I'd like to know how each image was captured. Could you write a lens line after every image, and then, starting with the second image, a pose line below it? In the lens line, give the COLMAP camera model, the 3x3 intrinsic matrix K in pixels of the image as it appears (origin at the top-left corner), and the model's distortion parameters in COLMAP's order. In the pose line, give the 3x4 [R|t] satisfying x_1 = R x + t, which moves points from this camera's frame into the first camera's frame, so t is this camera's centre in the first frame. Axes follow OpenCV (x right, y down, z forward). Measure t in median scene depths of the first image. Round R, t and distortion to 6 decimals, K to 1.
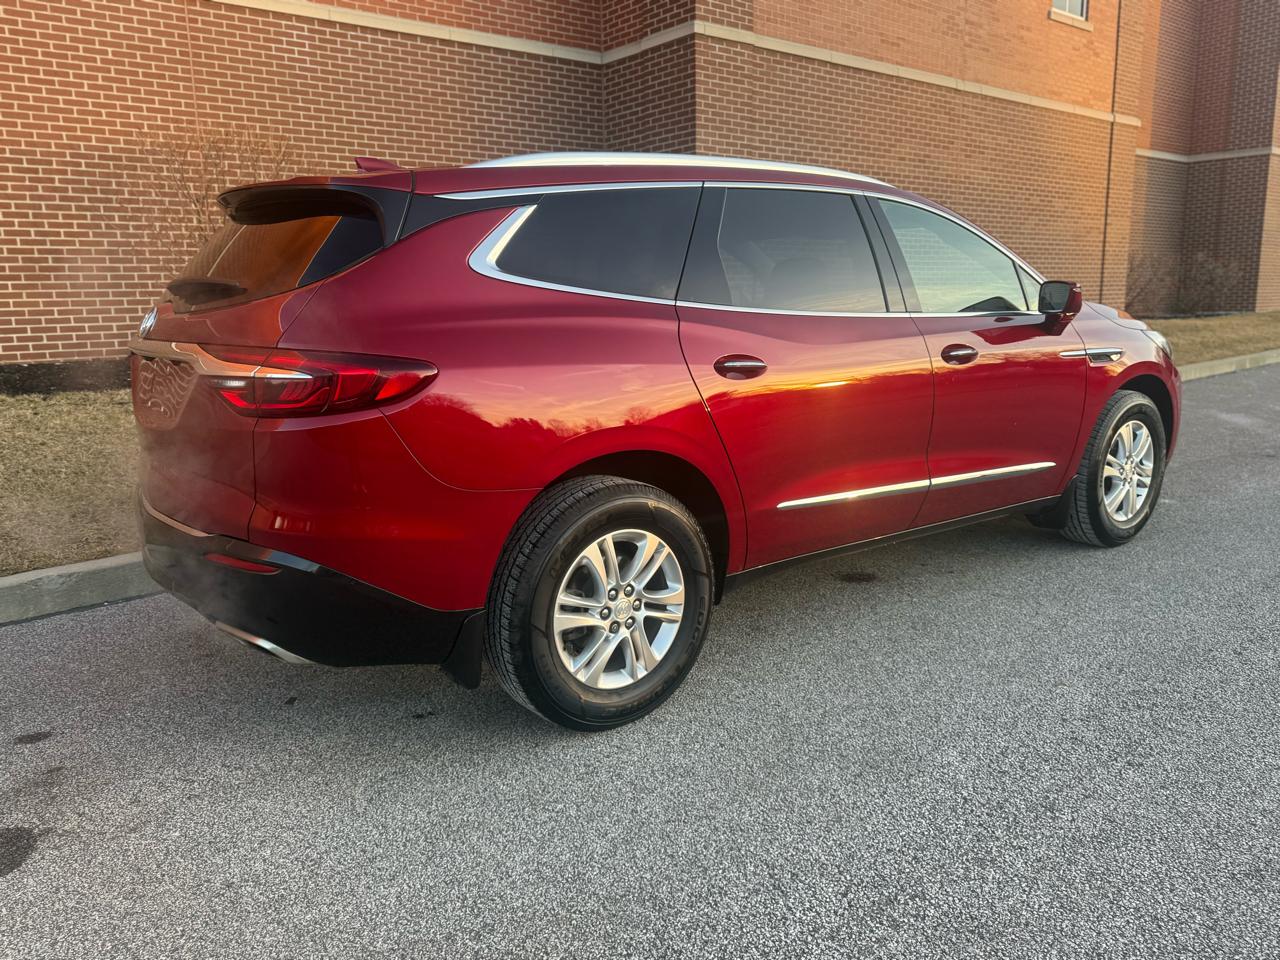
lens RADIAL K [[953.3, 0, 634.9], [0, 953.3, 478.6], [0, 0, 1]] dist [0.029592, -0.038185]
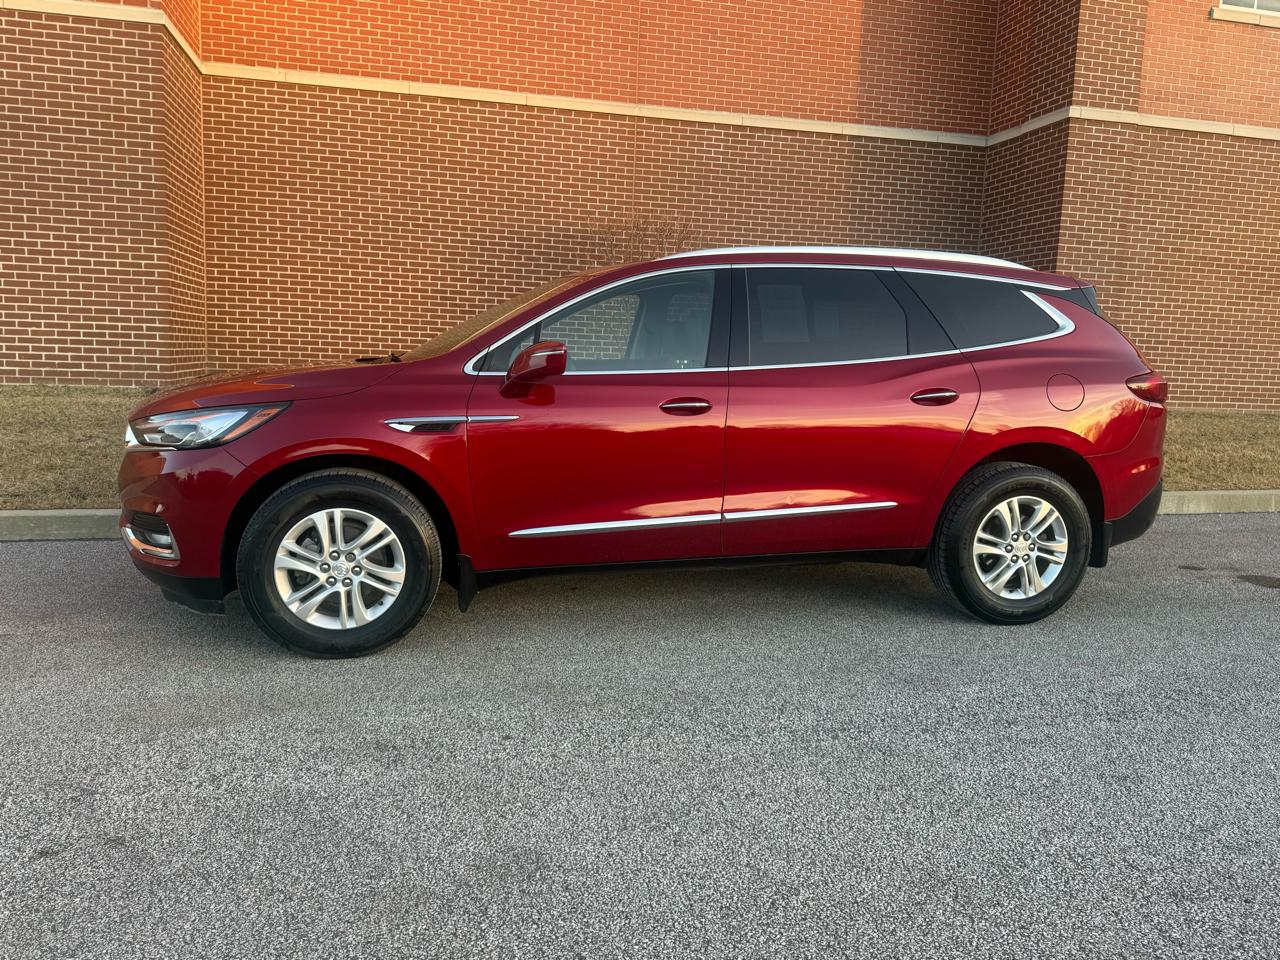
lens RADIAL K [[953.3, 0, 640.4], [0, 953.3, 475.3], [0, 0, 1]] dist [0.029592, -0.038185]
pose [[0.898160, 0.108036, -0.426189, 0.131887], [-0.134606, 0.990362, -0.032621, 0.028402], [0.418558, 0.086666, 0.904046, -0.130120]]
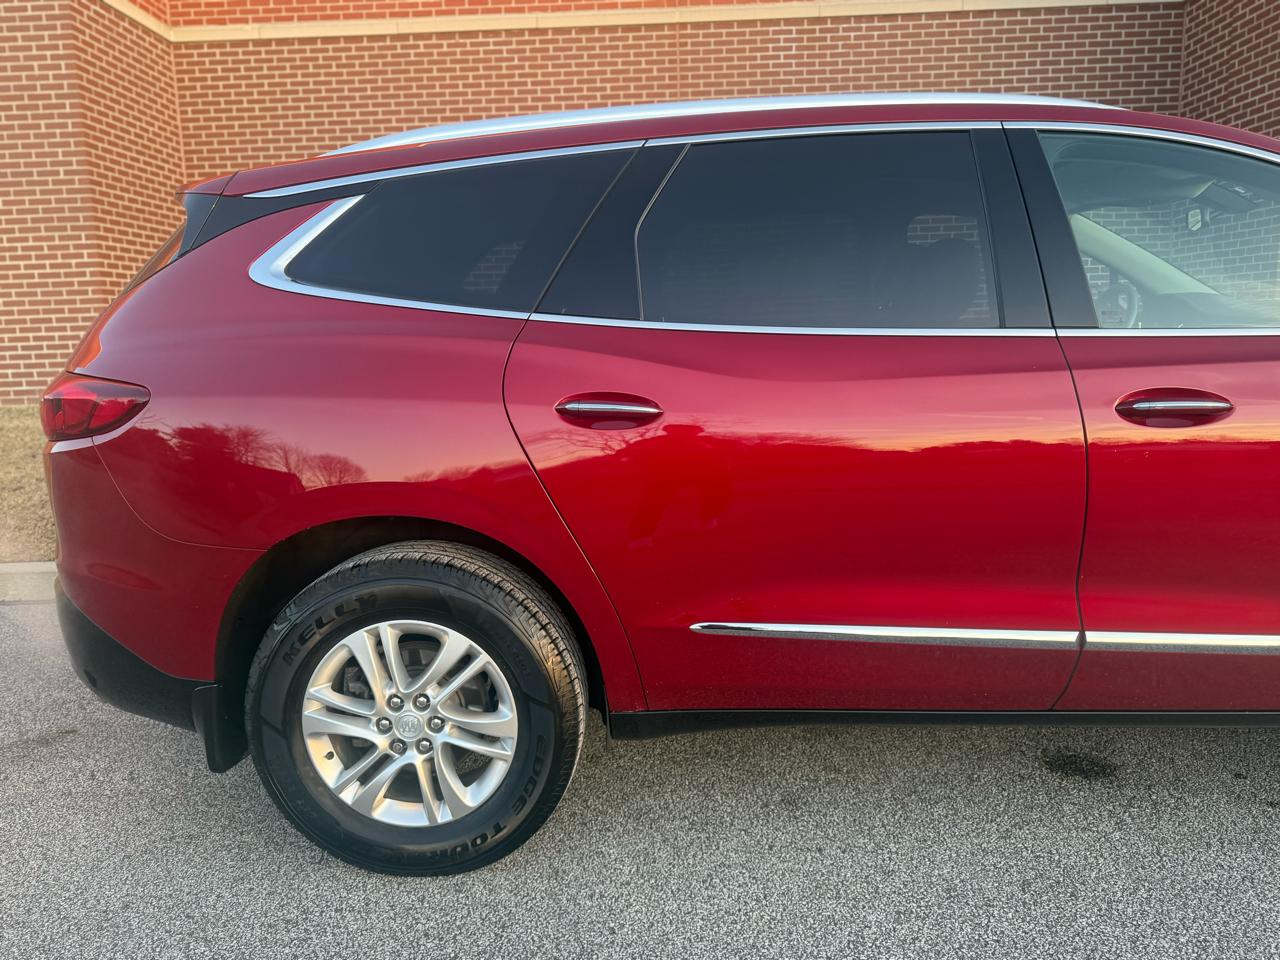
lens RADIAL K [[953.3, 0, 633.4], [0, 953.3, 484.4], [0, 0, 1]] dist [0.029592, -0.038185]
pose [[0.763038, 0.103874, -0.637953, 0.179477], [-0.106543, 0.993714, 0.034367, -0.029439], [0.637512, 0.041746, 0.769308, 0.161340]]
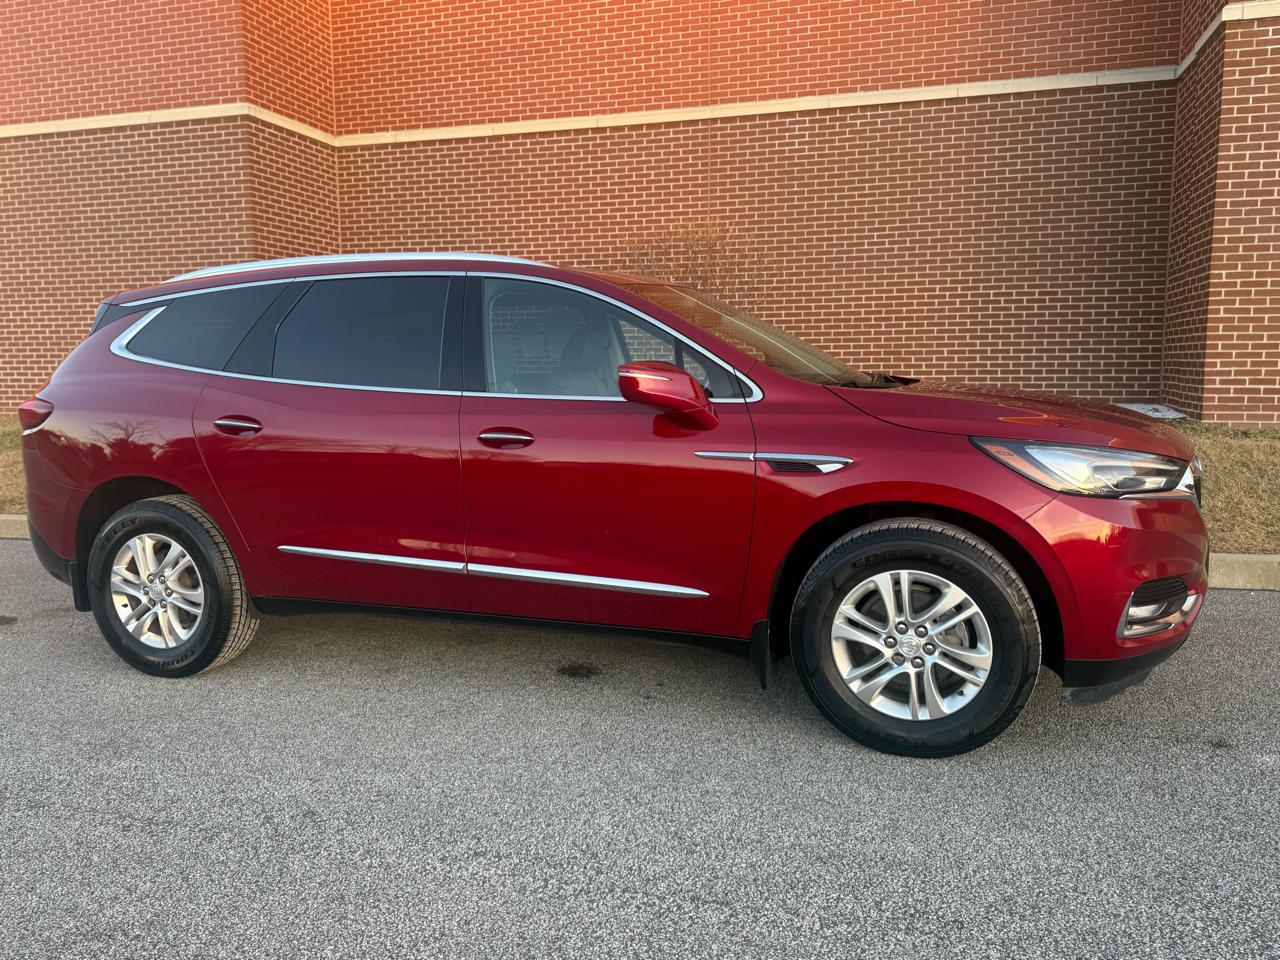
lens RADIAL K [[953.3, 0, 646.7], [0, 953.3, 474.8], [0, 0, 1]] dist [0.029592, -0.038185]
pose [[0.567471, 0.113221, -0.815572, 0.467079], [-0.159874, 0.986801, 0.025752, -0.055765], [0.807724, 0.115775, 0.578082, 0.230538]]
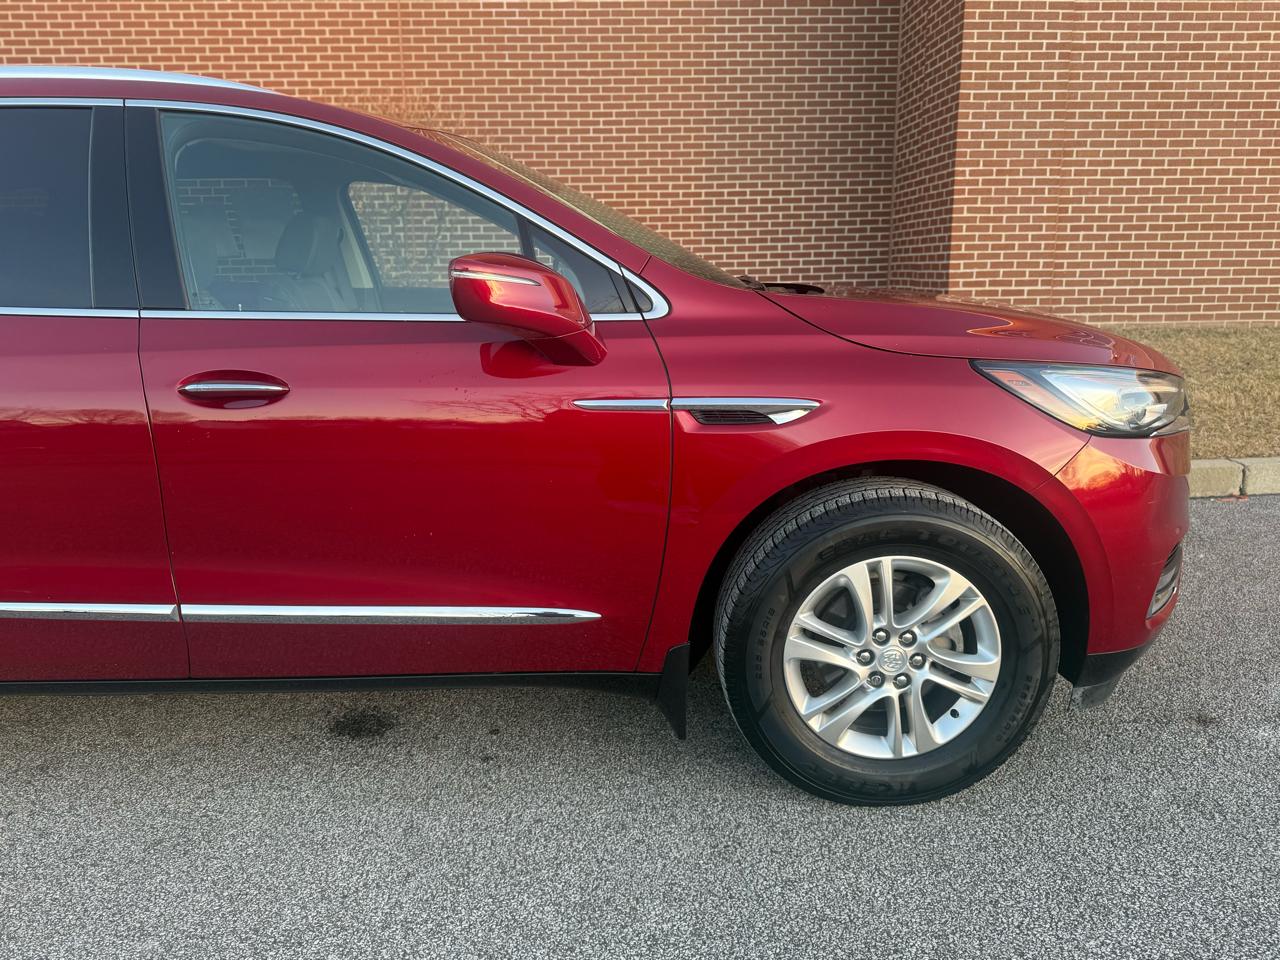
lens RADIAL K [[953.3, 0, 635.6], [0, 953.3, 483.9], [0, 0, 1]] dist [0.029592, -0.038185]
pose [[0.806656, 0.137029, -0.574916, 0.335089], [-0.111924, 0.990567, 0.079059, -0.057716], [0.580326, 0.000574, 0.814384, 0.273996]]
